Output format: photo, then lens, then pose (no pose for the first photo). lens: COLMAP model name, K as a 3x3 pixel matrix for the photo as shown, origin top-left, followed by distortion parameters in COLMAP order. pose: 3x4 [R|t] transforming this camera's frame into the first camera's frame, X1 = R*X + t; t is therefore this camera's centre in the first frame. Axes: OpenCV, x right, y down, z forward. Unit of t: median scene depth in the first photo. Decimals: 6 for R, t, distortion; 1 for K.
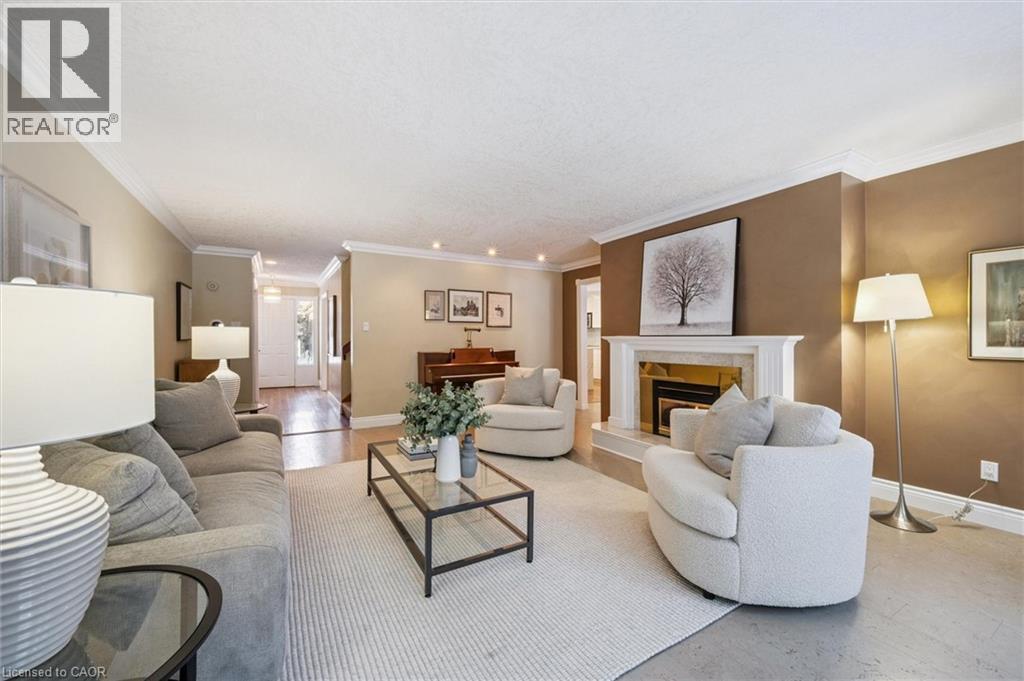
lens RADIAL K [[408.0, 0, 514.5], [0, 408.0, 335.0], [0, 0, 1]] dist [0.000417, 0.000130]
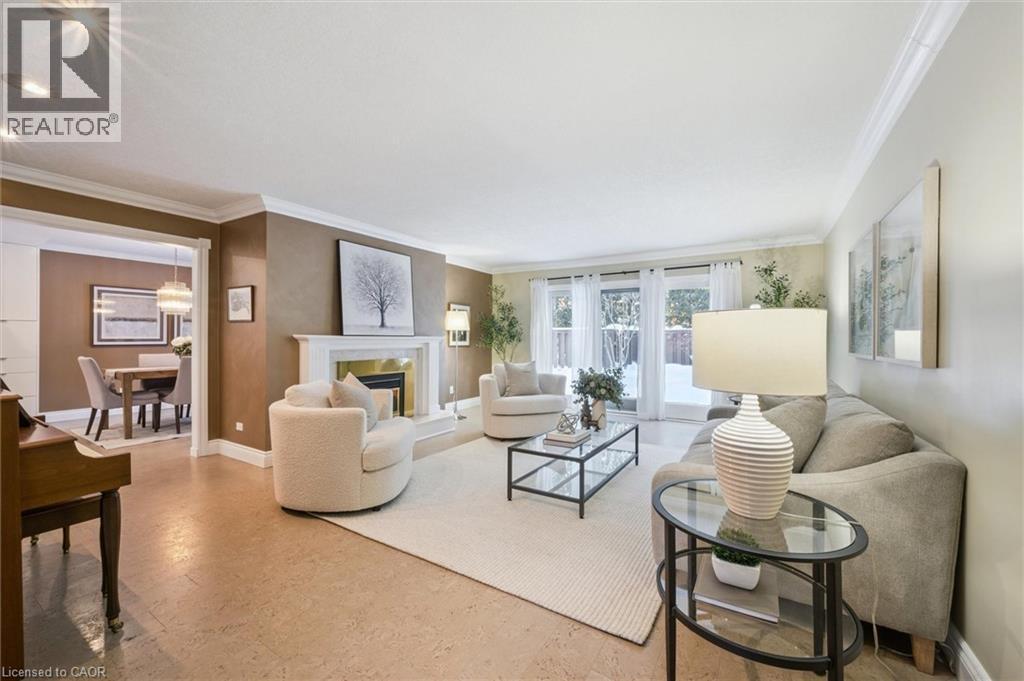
lens RADIAL K [[408.0, 0, 514.5], [0, 408.0, 335.0], [0, 0, 1]] dist [0.000417, 0.000130]
pose [[-0.466696, 0.003473, 0.884411, -0.840819], [-0.010090, 0.999906, -0.009251, 0.006658], [-0.884360, -0.013241, -0.466617, 1.218649]]
